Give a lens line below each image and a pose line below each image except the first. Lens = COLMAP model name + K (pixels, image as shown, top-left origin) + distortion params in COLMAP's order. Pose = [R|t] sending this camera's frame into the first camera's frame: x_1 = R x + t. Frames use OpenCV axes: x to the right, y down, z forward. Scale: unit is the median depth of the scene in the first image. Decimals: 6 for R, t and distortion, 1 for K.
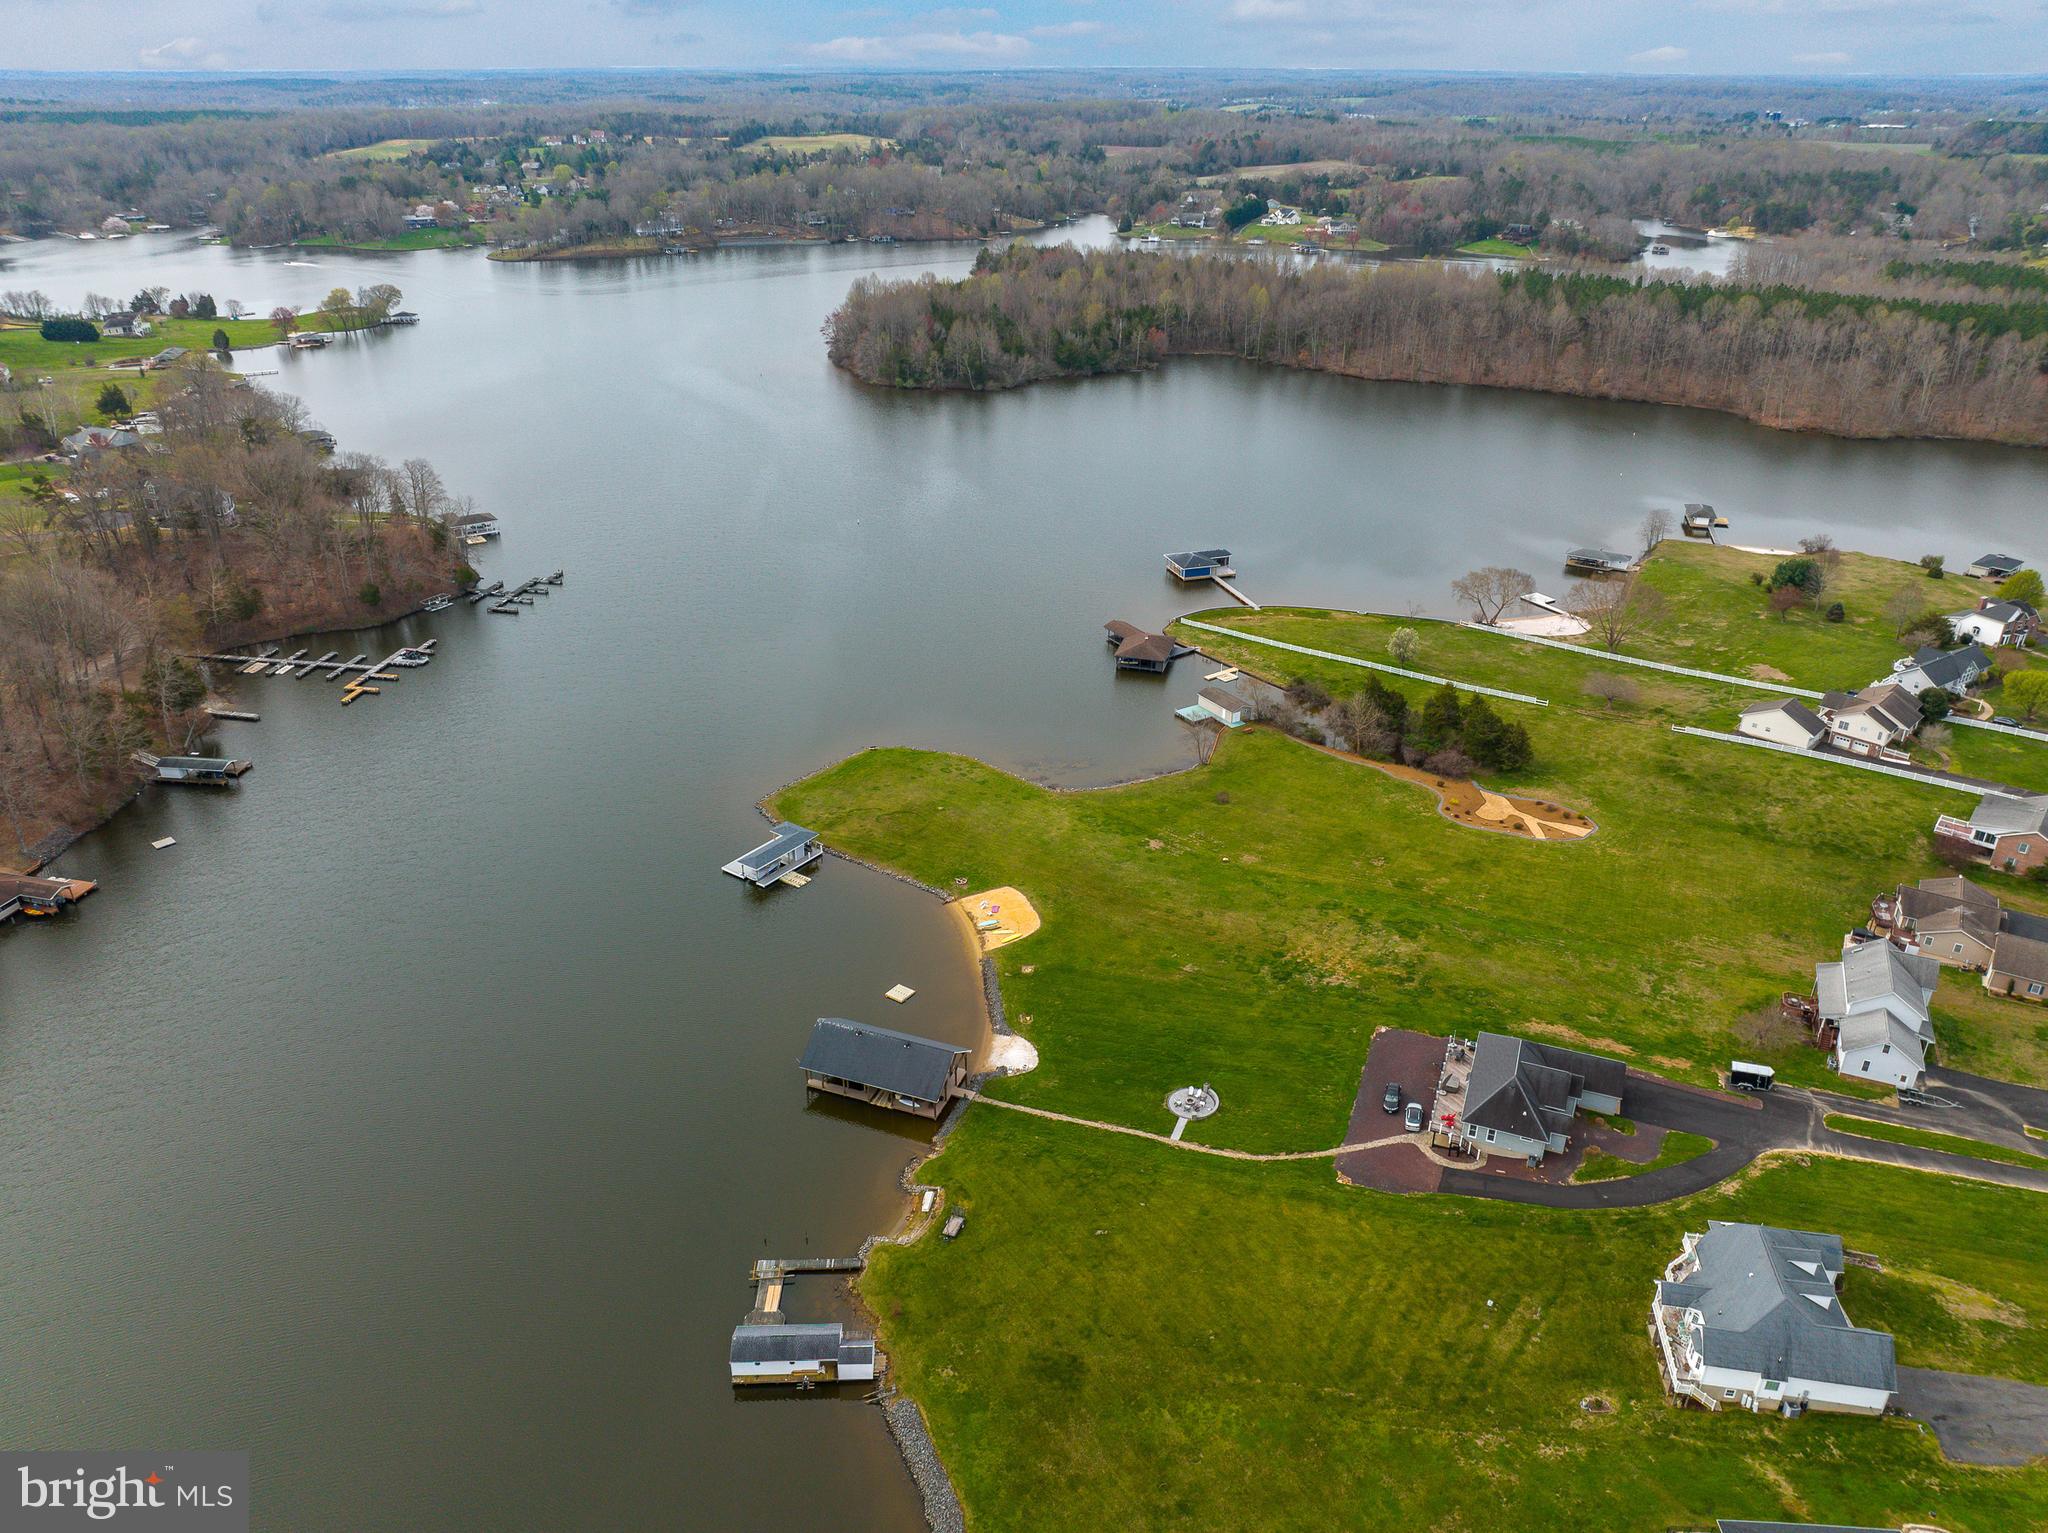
lens RADIAL K [[1447.4, 0, 1024.9], [0, 1447.4, 754.4], [0, 0, 1]] dist [-0.043404, 0.010694]
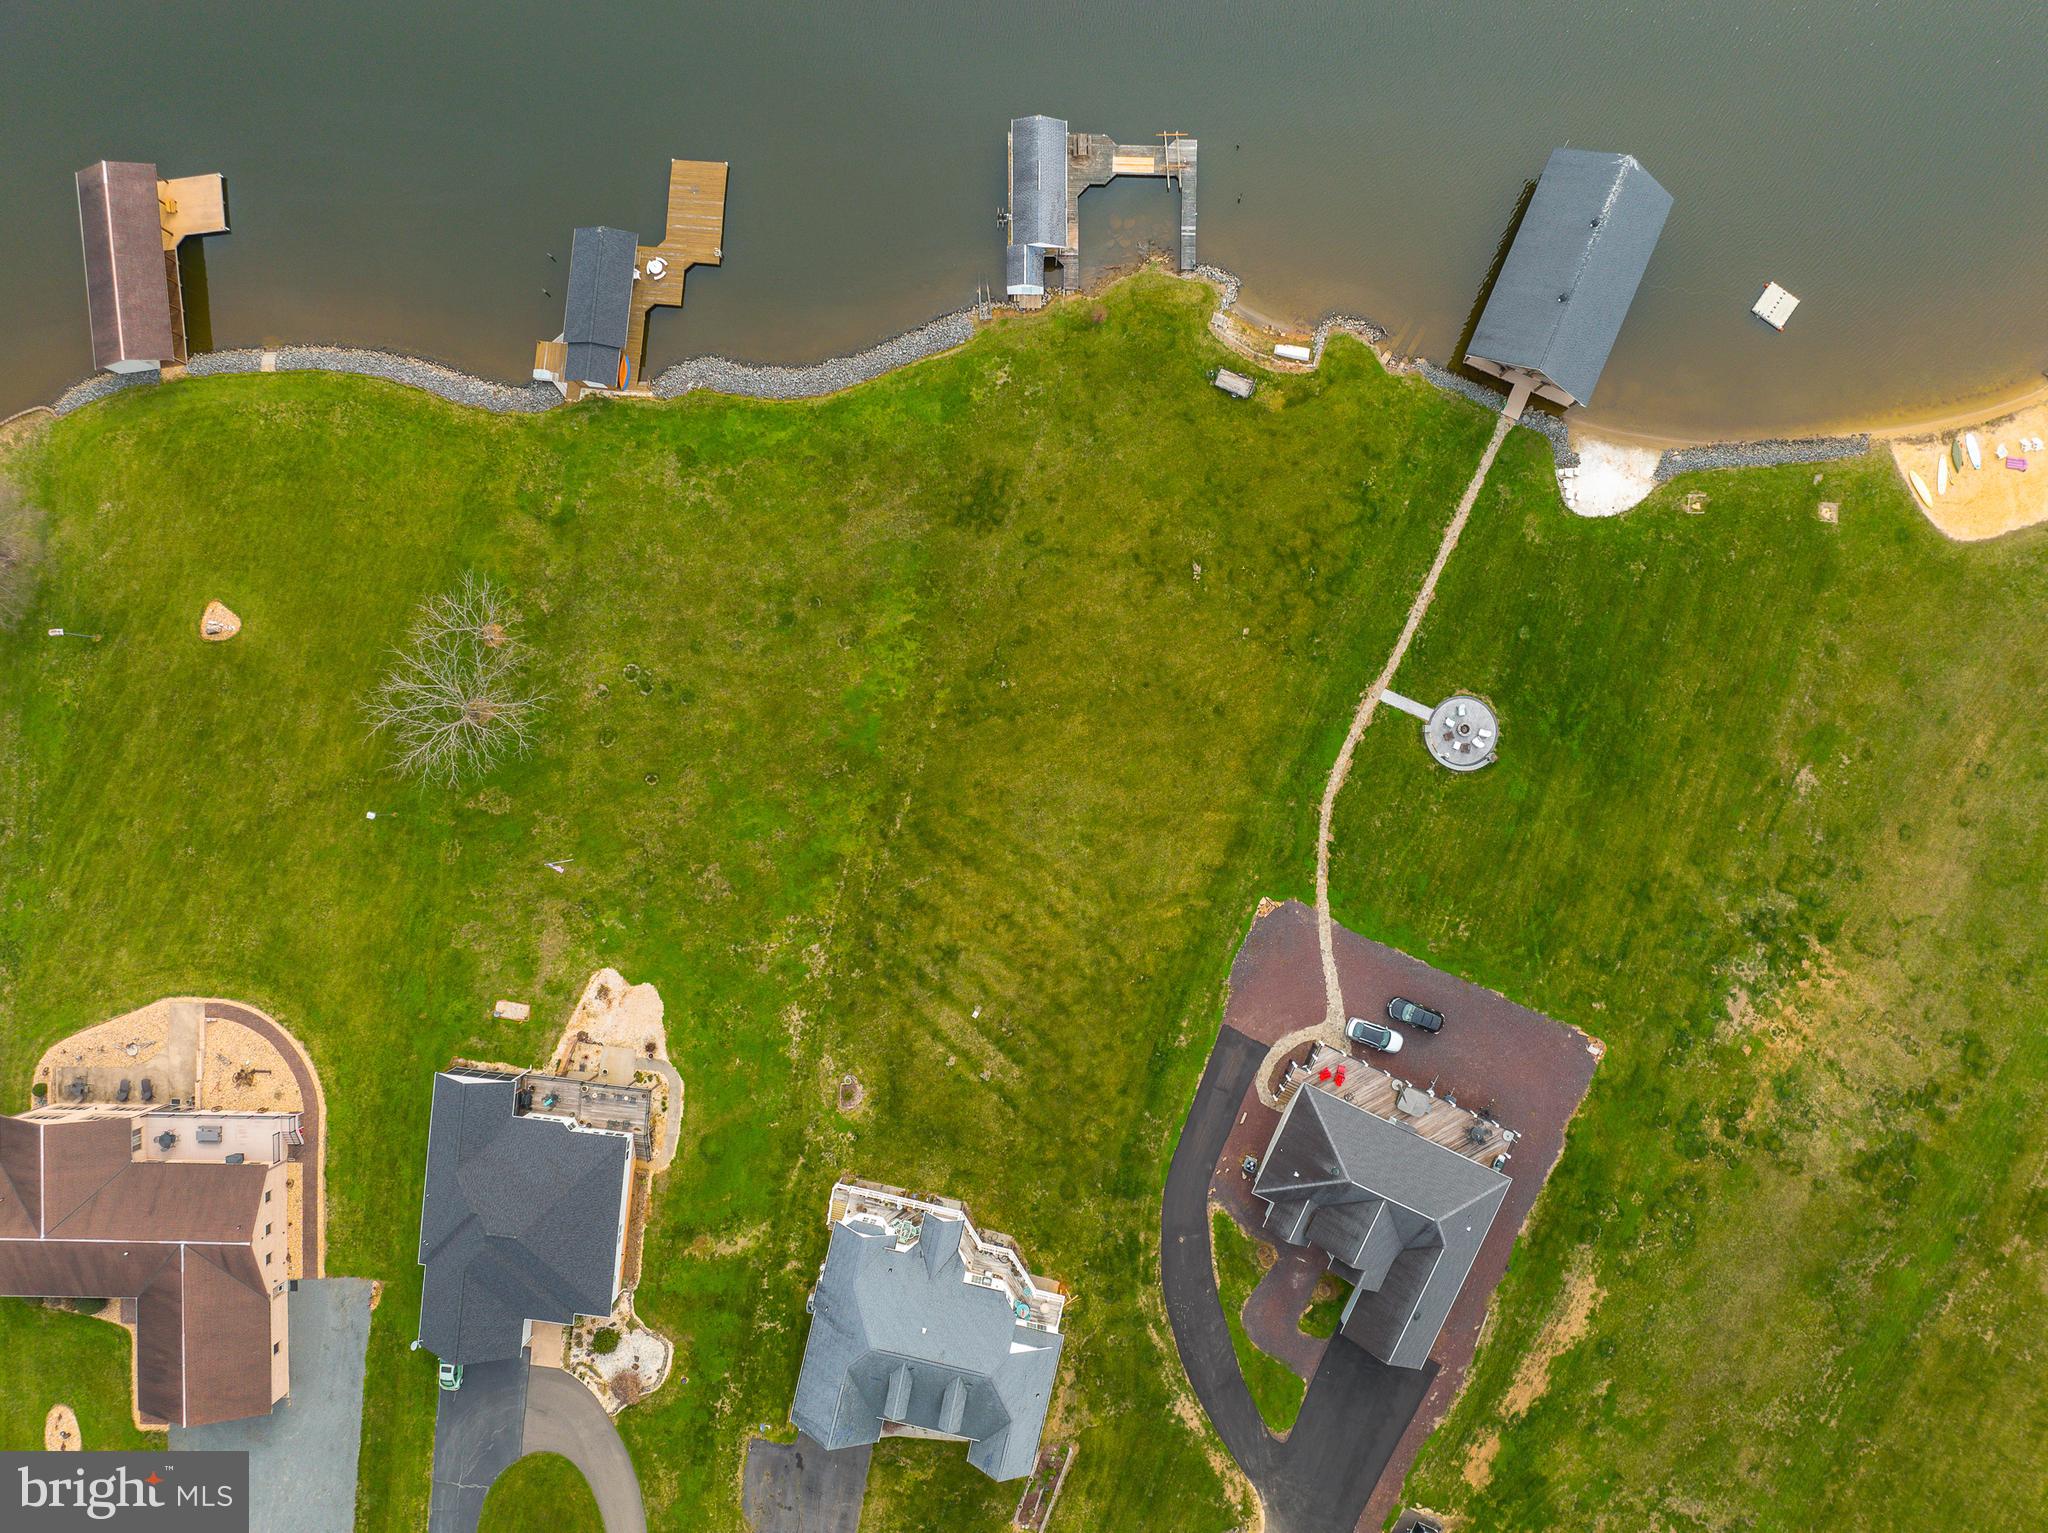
lens RADIAL K [[1447.4, 0, 1021.4], [0, 1447.4, 770.4], [0, 0, 1]] dist [-0.043404, 0.010694]
pose [[-0.046317, 0.998869, 0.010719, 0.145609], [-0.419003, -0.029167, 0.907516, -0.310374], [0.906803, 0.037543, 0.419880, 0.558716]]
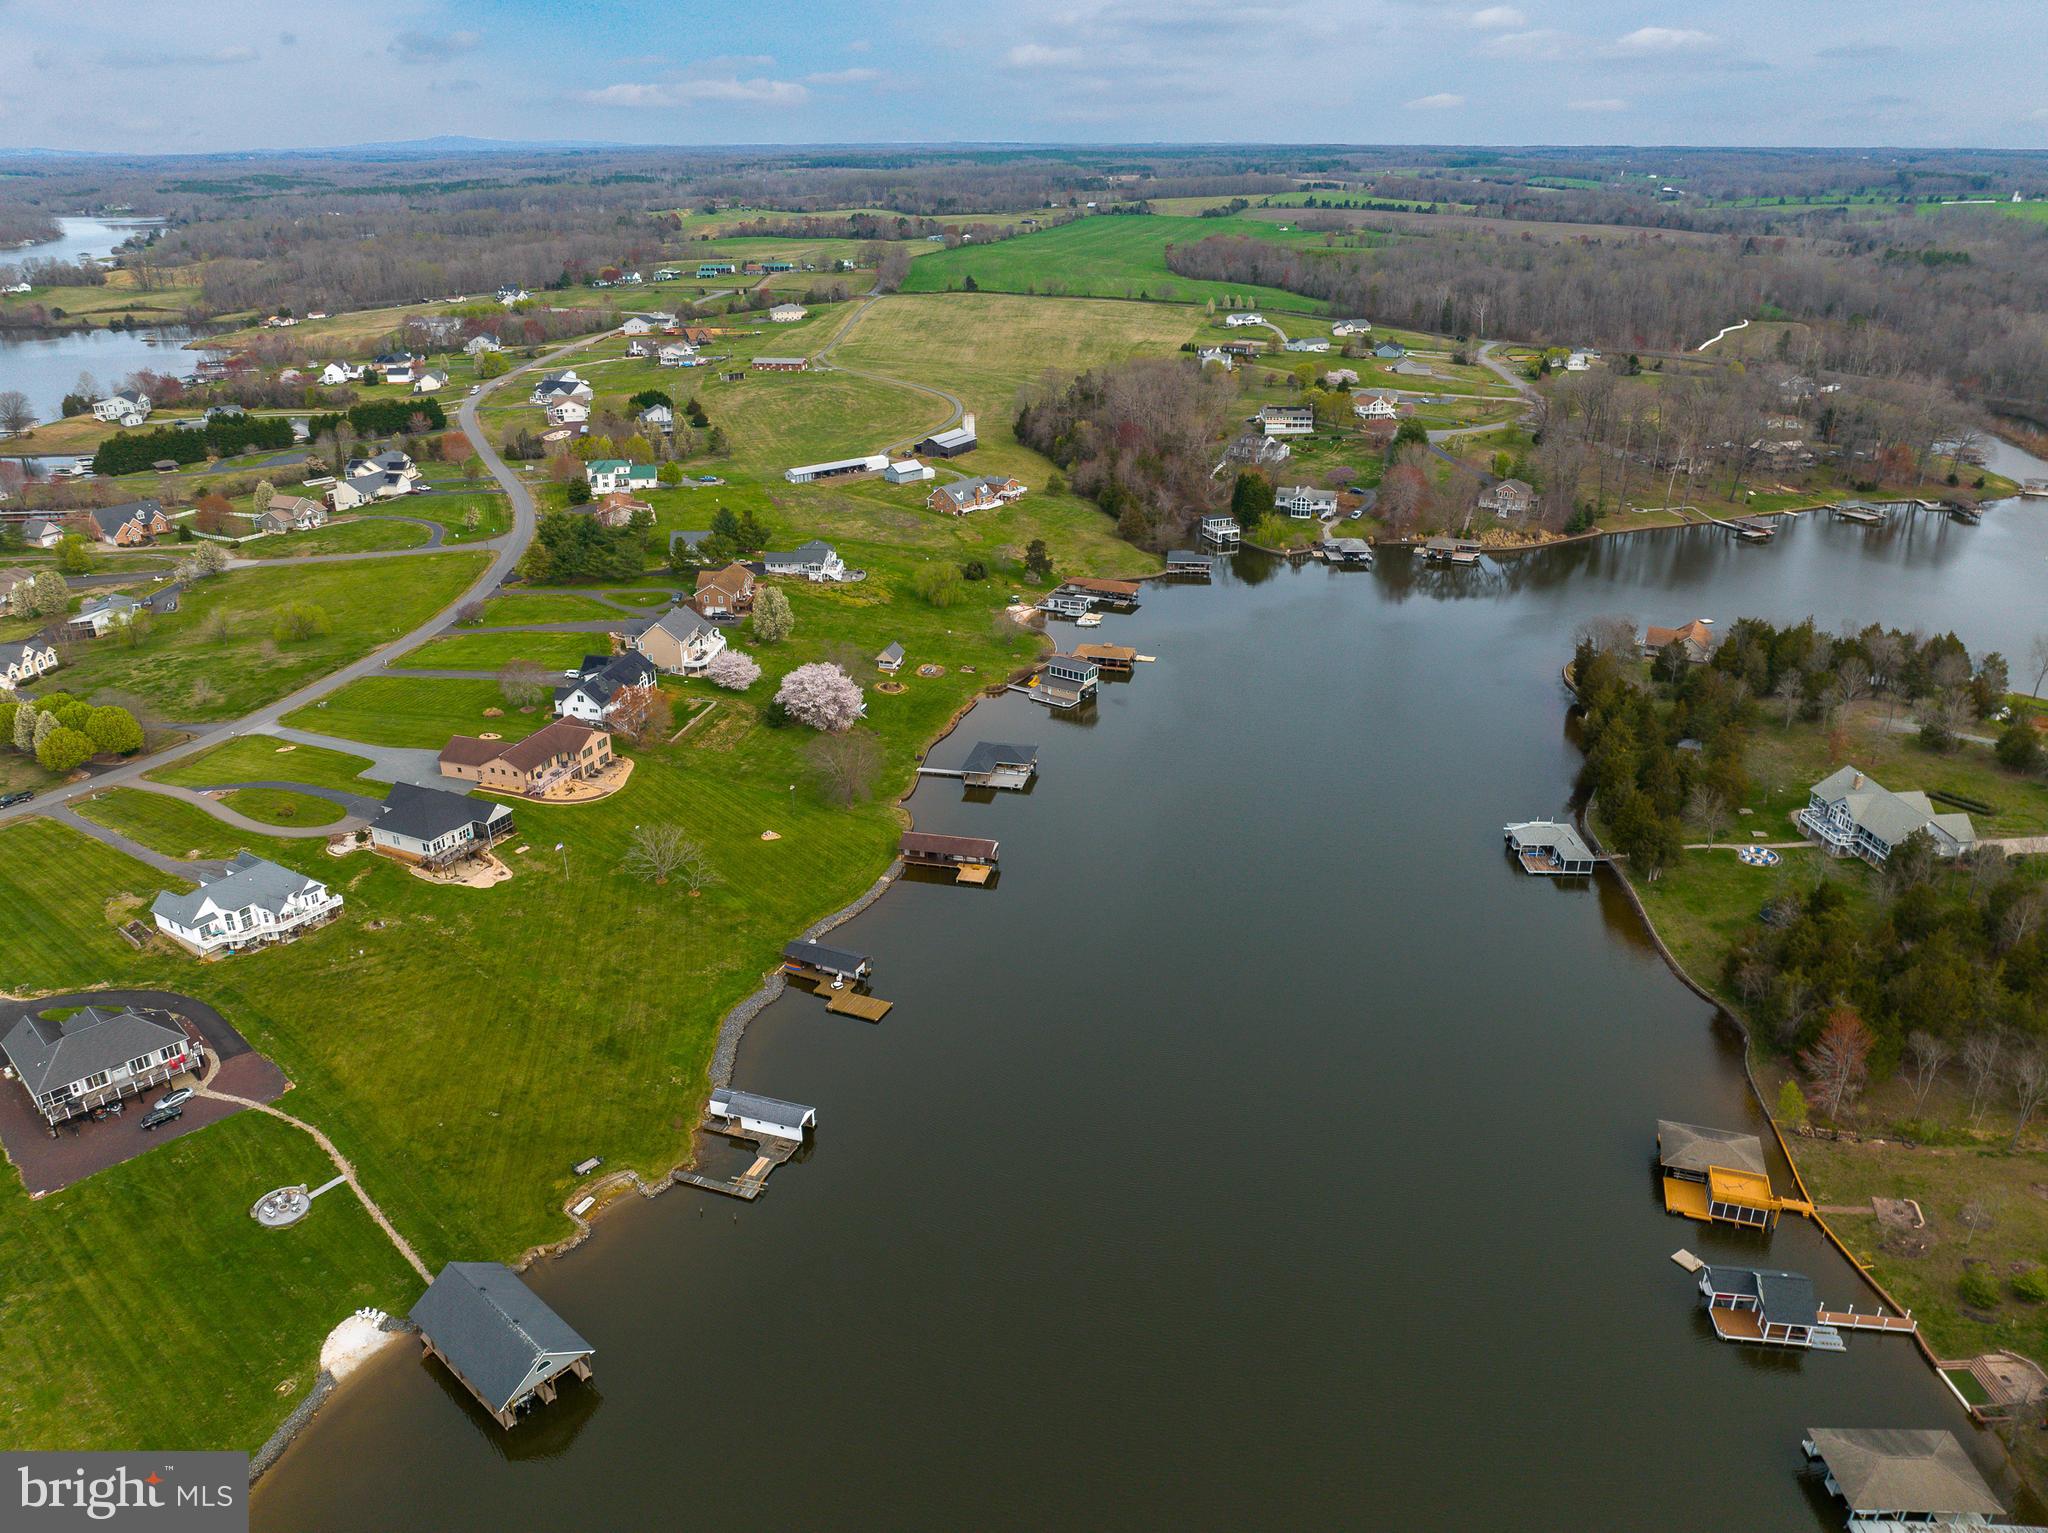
lens RADIAL K [[1447.4, 0, 1007.9], [0, 1447.4, 778.0], [0, 0, 1]] dist [-0.043404, 0.010694]
pose [[-0.926565, -0.151680, 0.344194, -0.658134], [0.164422, 0.659688, 0.733333, -0.604890], [-0.338293, 0.736074, -0.586305, 1.261968]]
